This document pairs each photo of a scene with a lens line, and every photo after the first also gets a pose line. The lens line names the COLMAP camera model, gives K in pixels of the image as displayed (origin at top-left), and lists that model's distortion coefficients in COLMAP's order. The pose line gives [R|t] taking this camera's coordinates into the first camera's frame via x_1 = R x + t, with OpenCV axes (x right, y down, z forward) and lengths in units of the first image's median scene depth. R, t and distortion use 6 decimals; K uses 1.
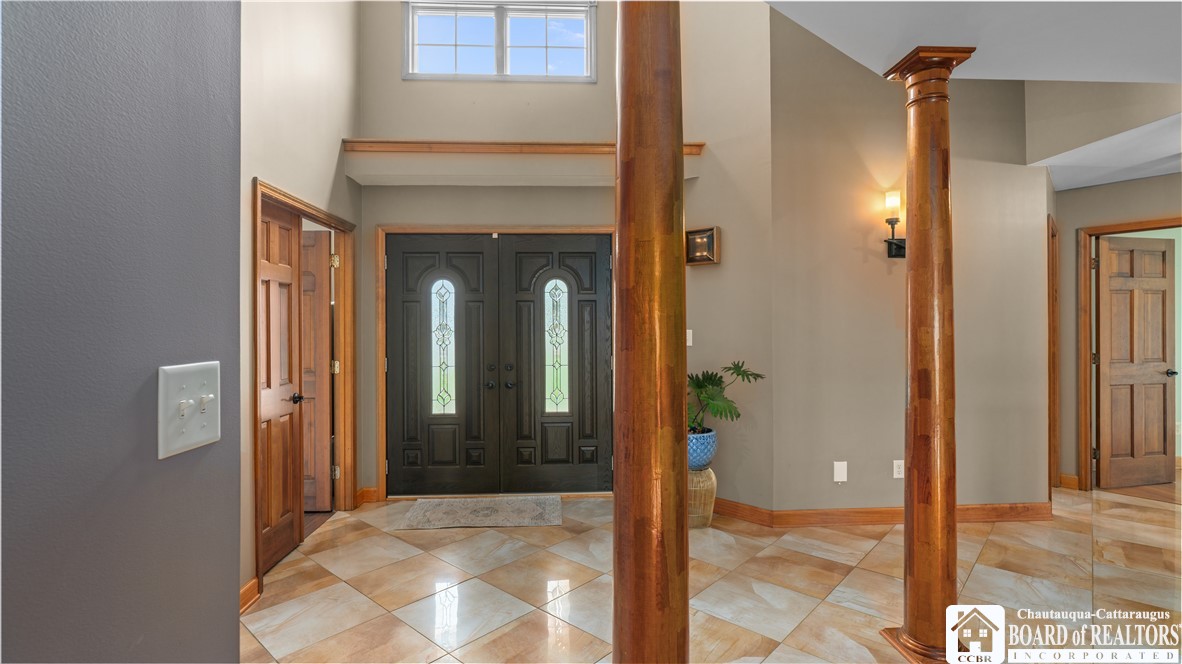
lens RADIAL K [[543.8, 0, 591.0], [0, 543.8, 332.0], [0, 0, 1]] dist [0.000253, 0.000205]
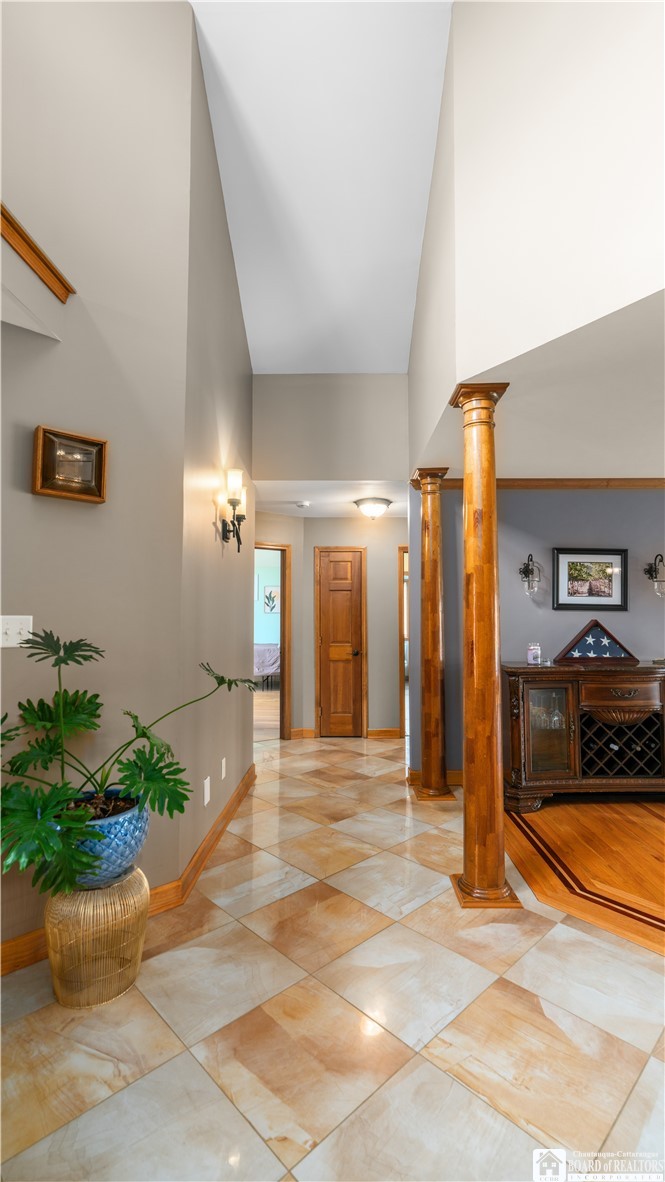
lens RADIAL K [[536.6, 0, 332.5], [0, 536.6, 591.0], [0, 0, 1]] dist [0.000766, 0.000105]
pose [[0.066316, 0.052682, 0.996407, -0.359003], [0.003796, 0.998585, -0.053050, 0.001081], [-0.997791, 0.007301, 0.066023, 0.780333]]
